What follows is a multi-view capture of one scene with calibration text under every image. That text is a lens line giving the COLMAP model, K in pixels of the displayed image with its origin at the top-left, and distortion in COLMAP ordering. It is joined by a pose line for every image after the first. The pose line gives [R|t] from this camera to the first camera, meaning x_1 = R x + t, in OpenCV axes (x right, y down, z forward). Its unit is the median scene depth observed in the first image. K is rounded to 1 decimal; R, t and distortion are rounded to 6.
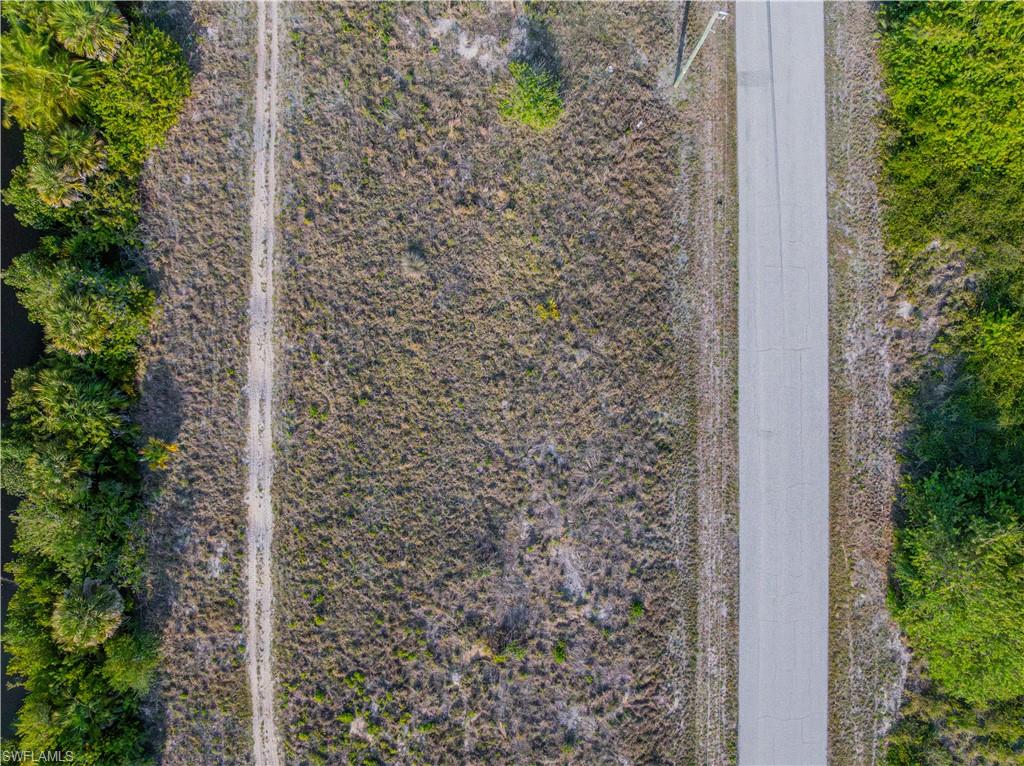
lens RADIAL K [[721.6, 0, 512.0], [0, 721.6, 383.0], [0, 0, 1]] dist [-0.047355, 0.002539]
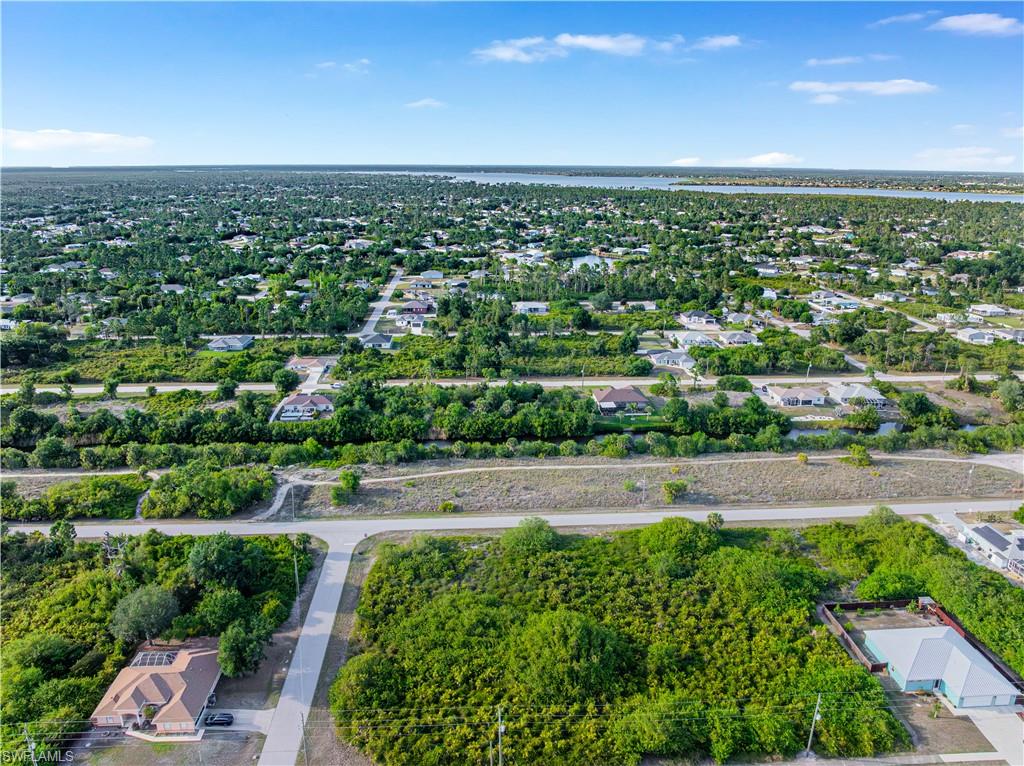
lens RADIAL K [[721.6, 0, 512.0], [0, 721.6, 383.0], [0, 0, 1]] dist [-0.047355, 0.002539]
pose [[0.065439, 0.300120, -0.951654, 4.002770], [-0.997822, 0.027583, -0.059915, 0.578567], [0.008267, 0.953503, 0.301272, -0.964352]]
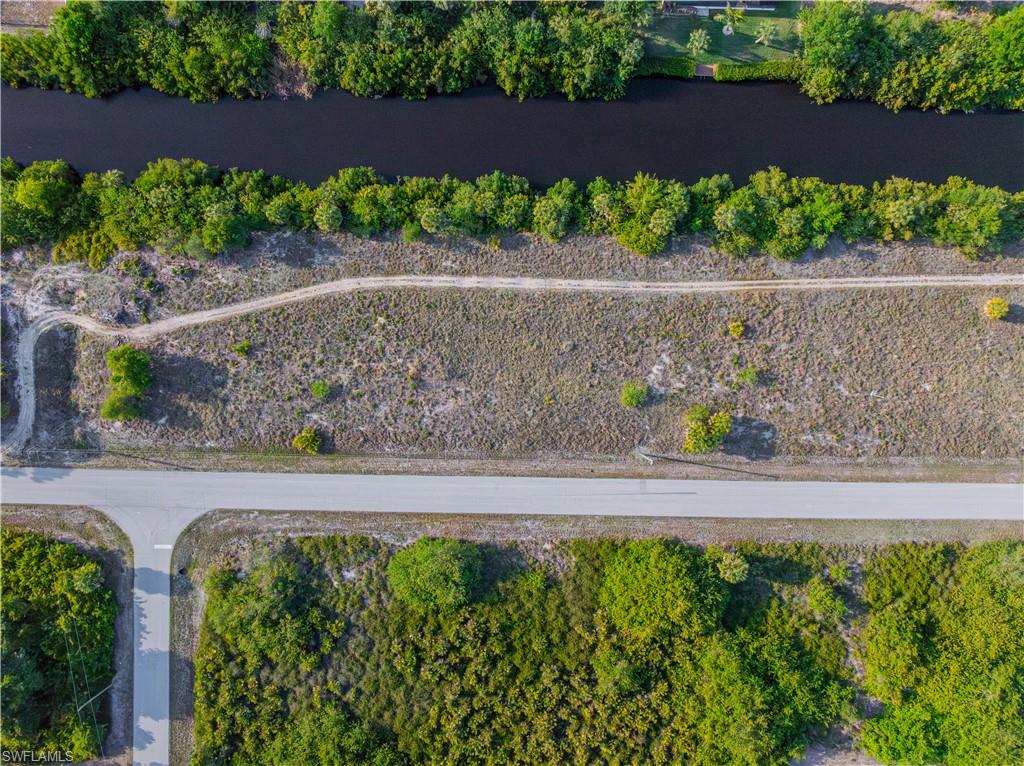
lens RADIAL K [[721.6, 0, 512.0], [0, 721.6, 383.0], [0, 0, 1]] dist [-0.047355, 0.002539]
pose [[-0.016288, 0.999842, -0.007078, 0.011095], [-0.999832, -0.016227, 0.008553, 0.004736], [0.008437, 0.007216, 0.999938, -1.481594]]
